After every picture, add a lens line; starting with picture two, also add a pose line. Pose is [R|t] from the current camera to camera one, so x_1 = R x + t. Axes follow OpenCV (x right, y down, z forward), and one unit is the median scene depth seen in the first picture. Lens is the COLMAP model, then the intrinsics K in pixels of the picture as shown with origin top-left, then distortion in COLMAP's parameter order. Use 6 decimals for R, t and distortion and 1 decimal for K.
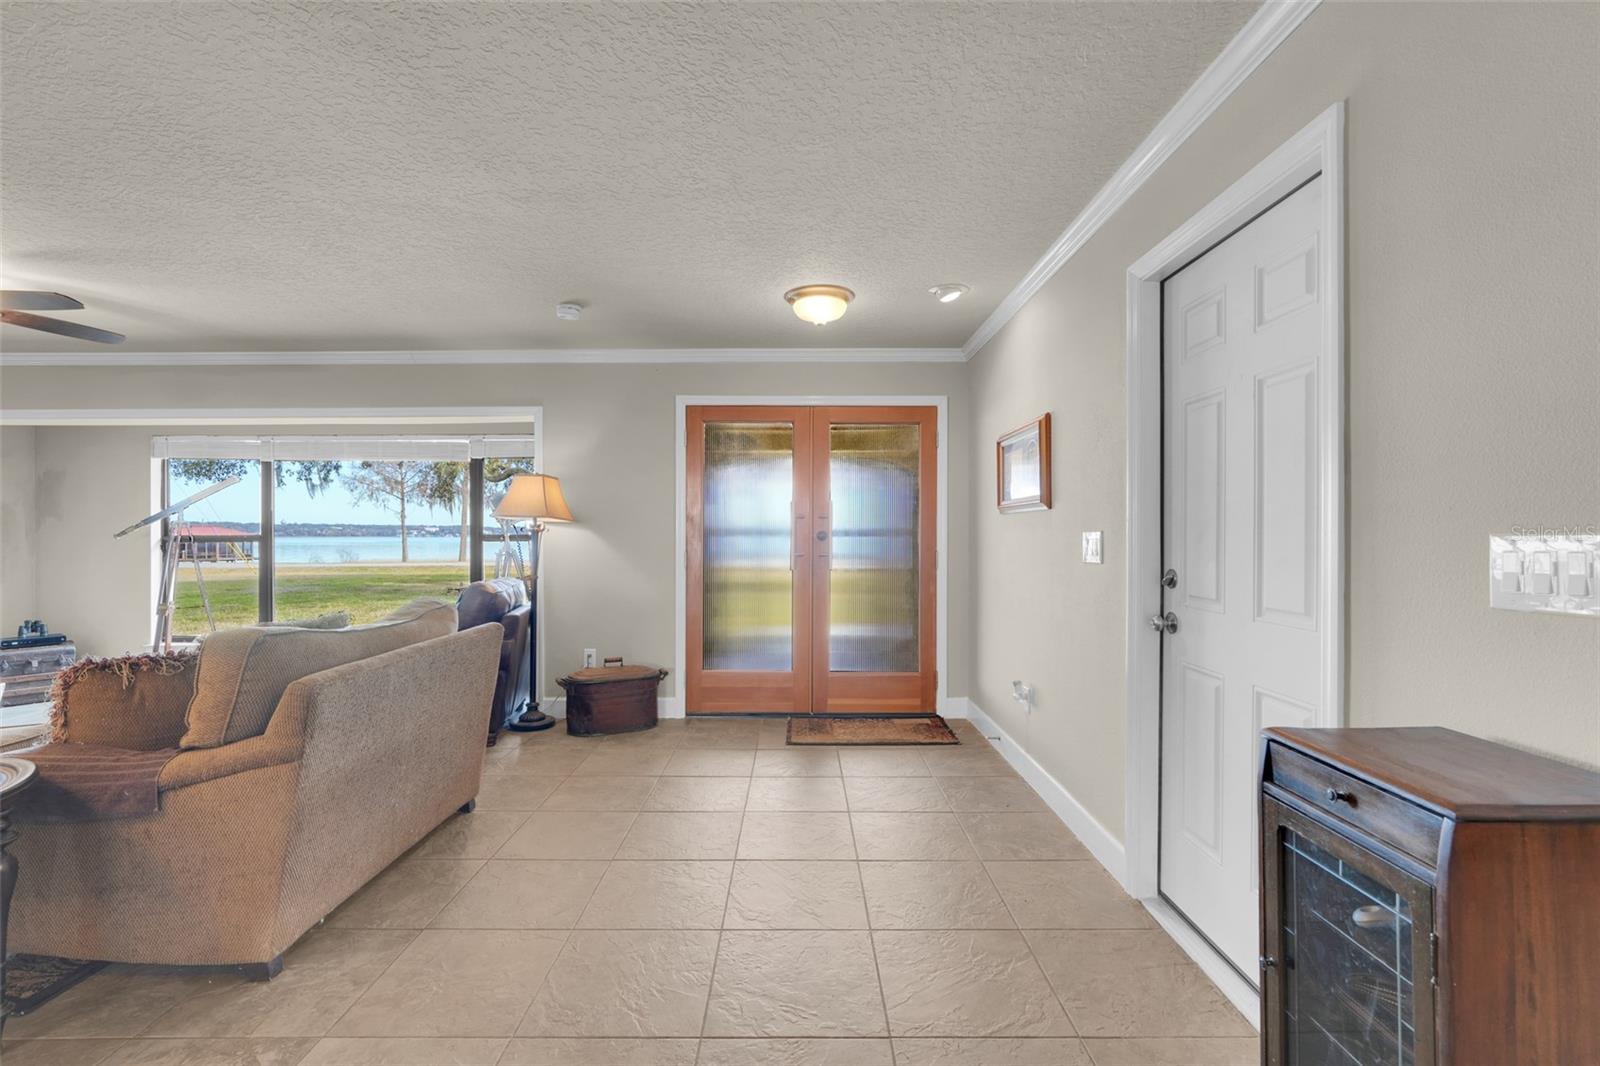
lens RADIAL K [[701.2, 0, 806.5], [0, 701.2, 534.1], [0, 0, 1]] dist [-0.006758, 0.002251]
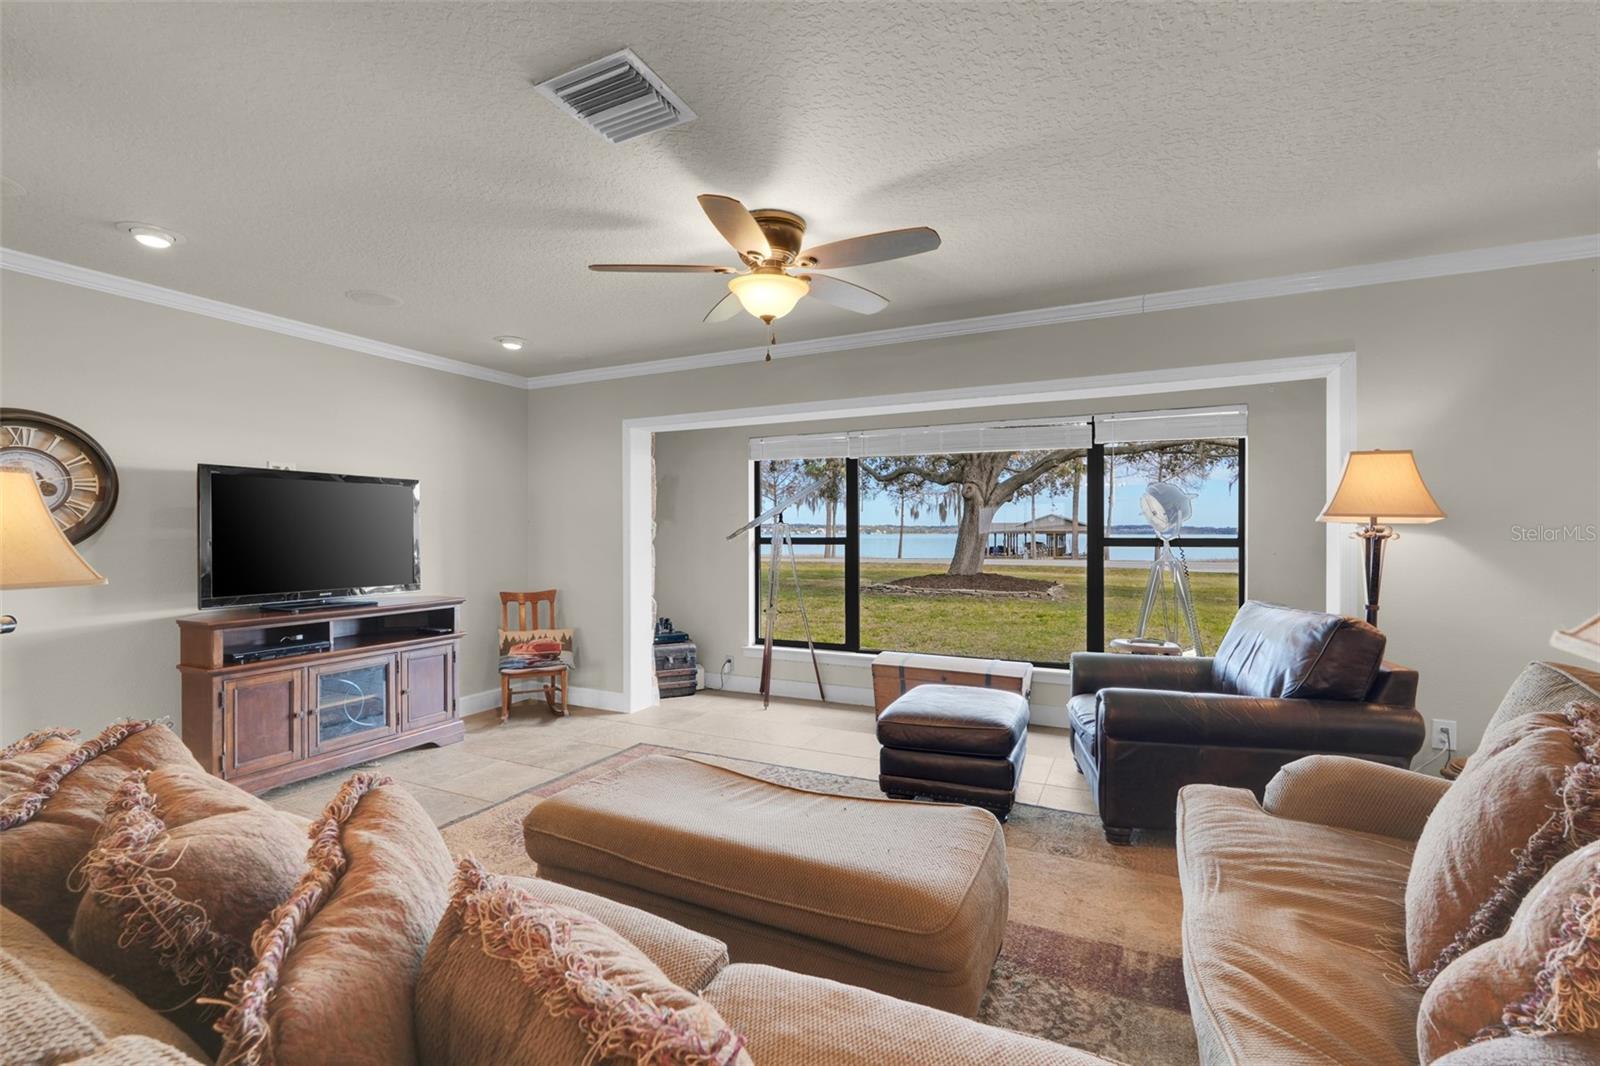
lens RADIAL K [[701.2, 0, 801.9], [0, 701.2, 529.7], [0, 0, 1]] dist [-0.006758, 0.002251]
pose [[0.898486, -0.001407, -0.439000, -0.451803], [0.000538, 0.999998, -0.002104, -0.008079], [0.439002, 0.001654, 0.898485, 0.134635]]
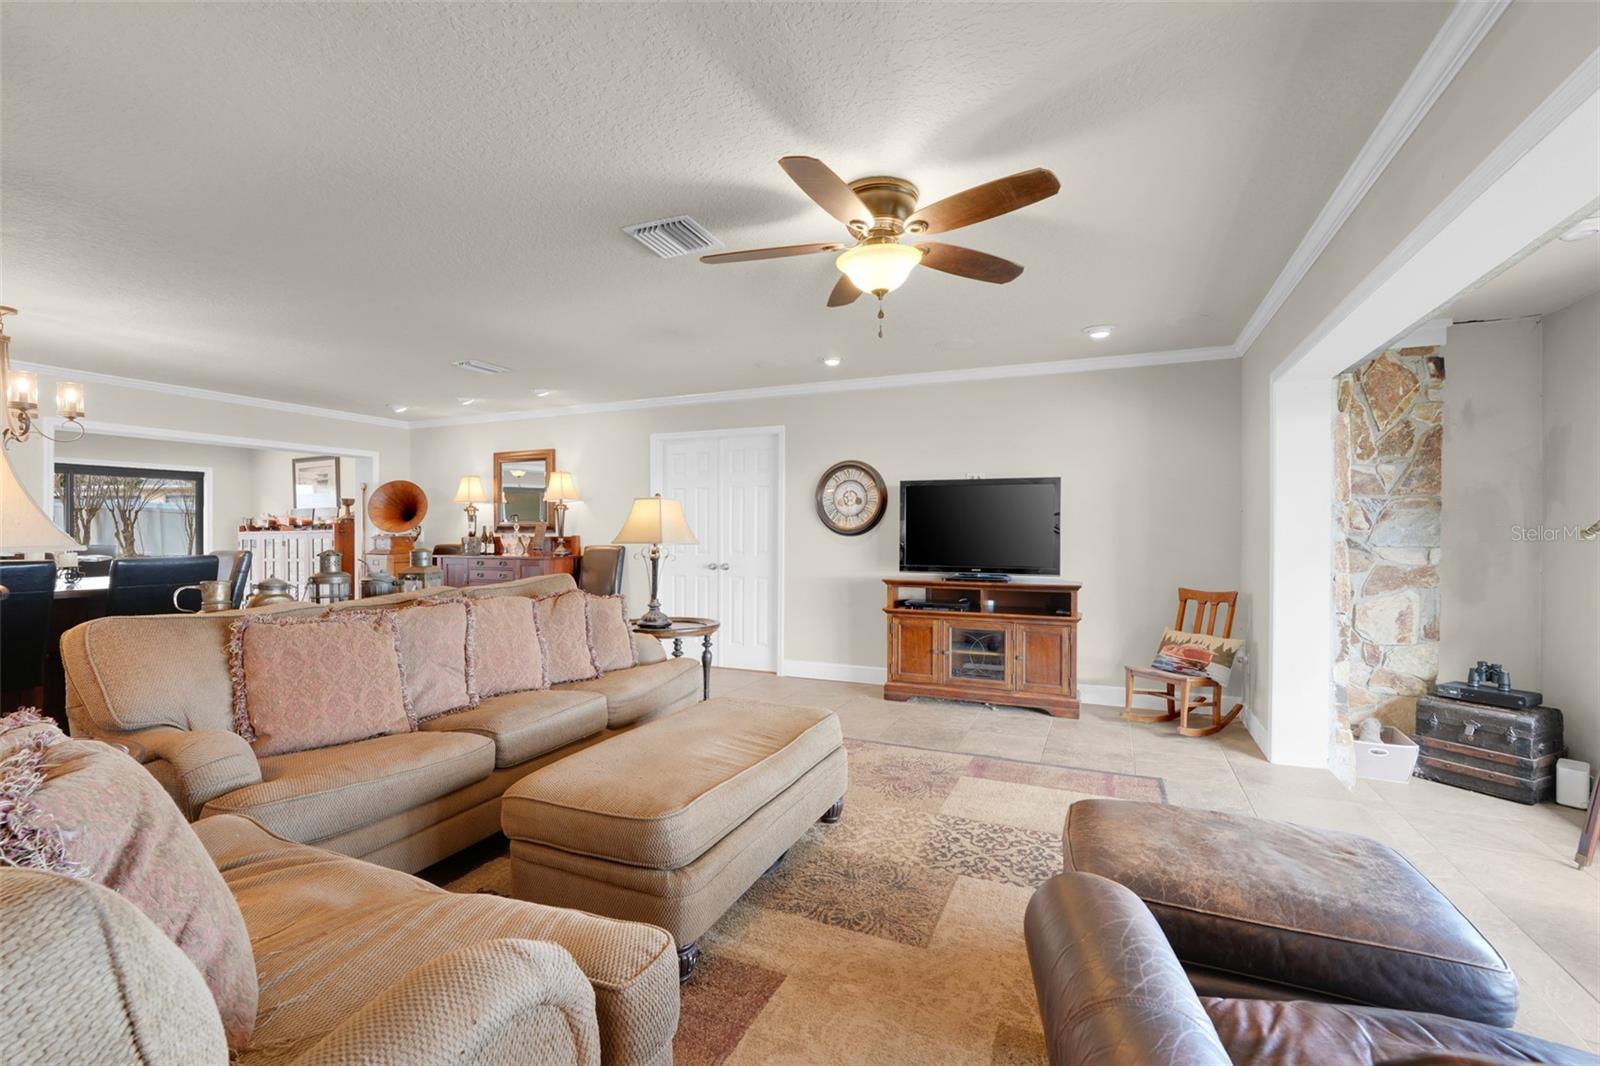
lens RADIAL K [[701.2, 0, 791.5], [0, 701.2, 534.7], [0, 0, 1]] dist [-0.006758, 0.002251]
pose [[-0.413550, 0.005867, -0.910462, -0.252064], [-0.000264, 0.999978, 0.006563, 0.000729], [0.910481, 0.002954, -0.413540, 0.674497]]
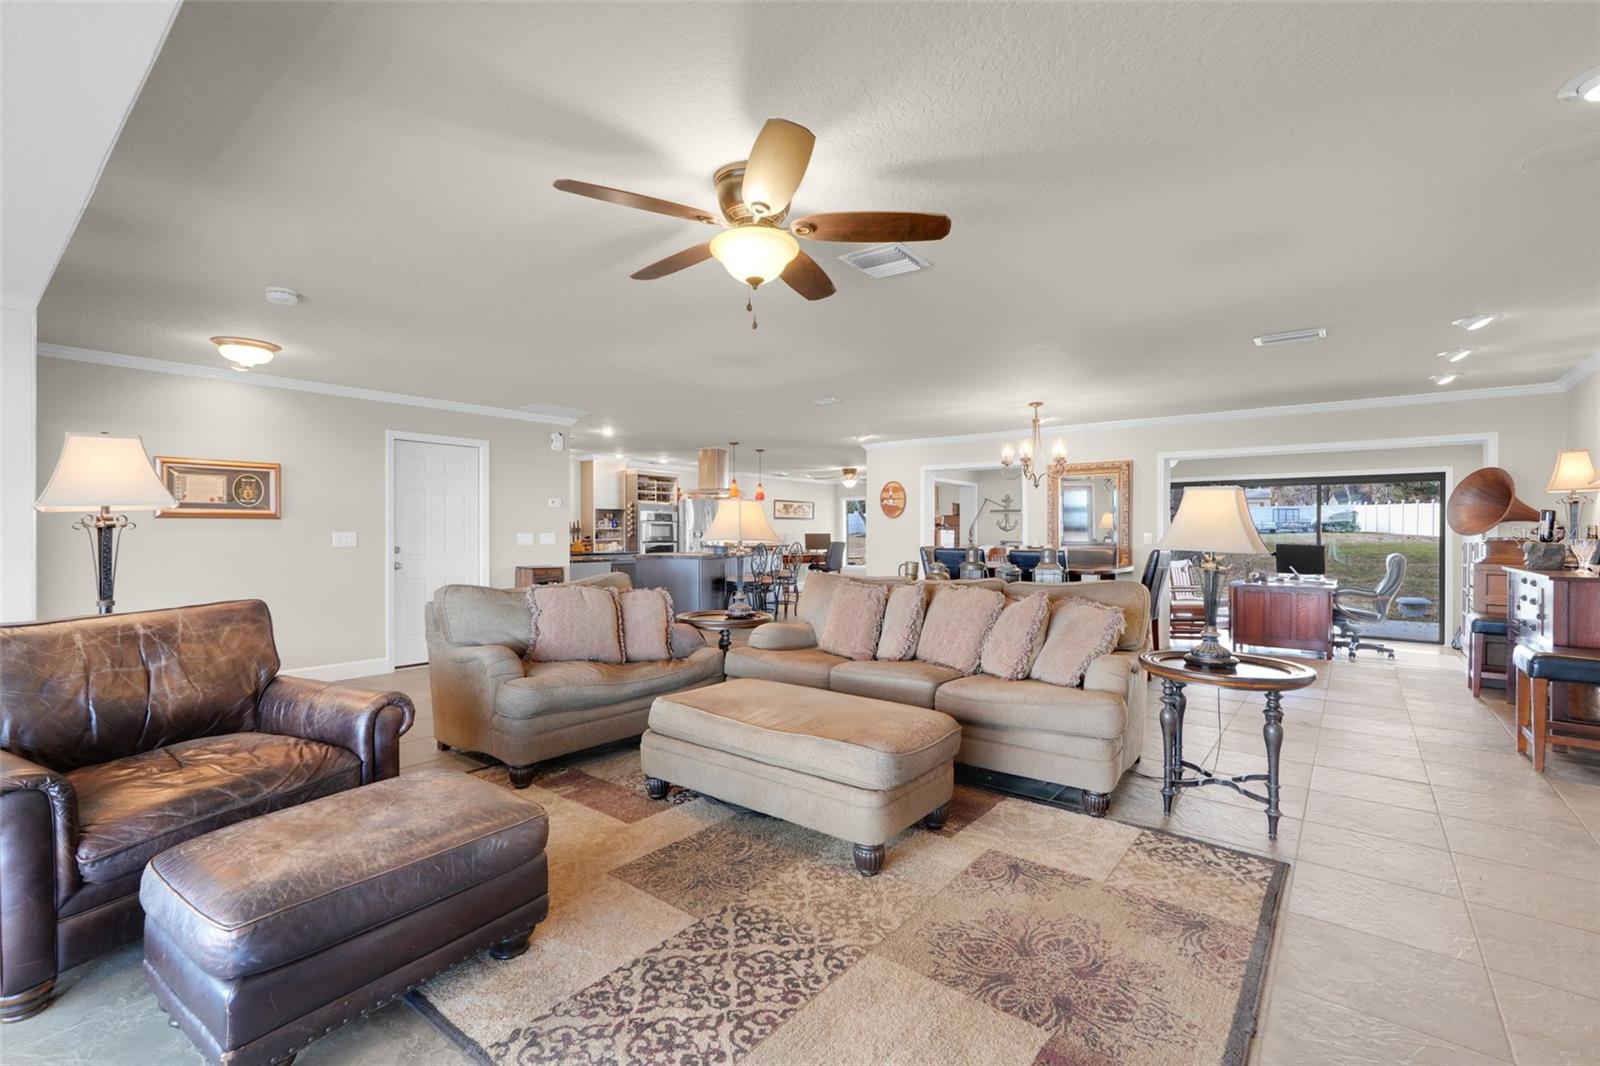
lens RADIAL K [[701.2, 0, 799.9], [0, 701.2, 530.0], [0, 0, 1]] dist [-0.006758, 0.002251]
pose [[-0.780399, 0.006791, 0.625244, -0.961611], [0.005309, 0.999977, -0.004235, 0.001989], [-0.625259, 0.000014, -0.780418, 0.853180]]
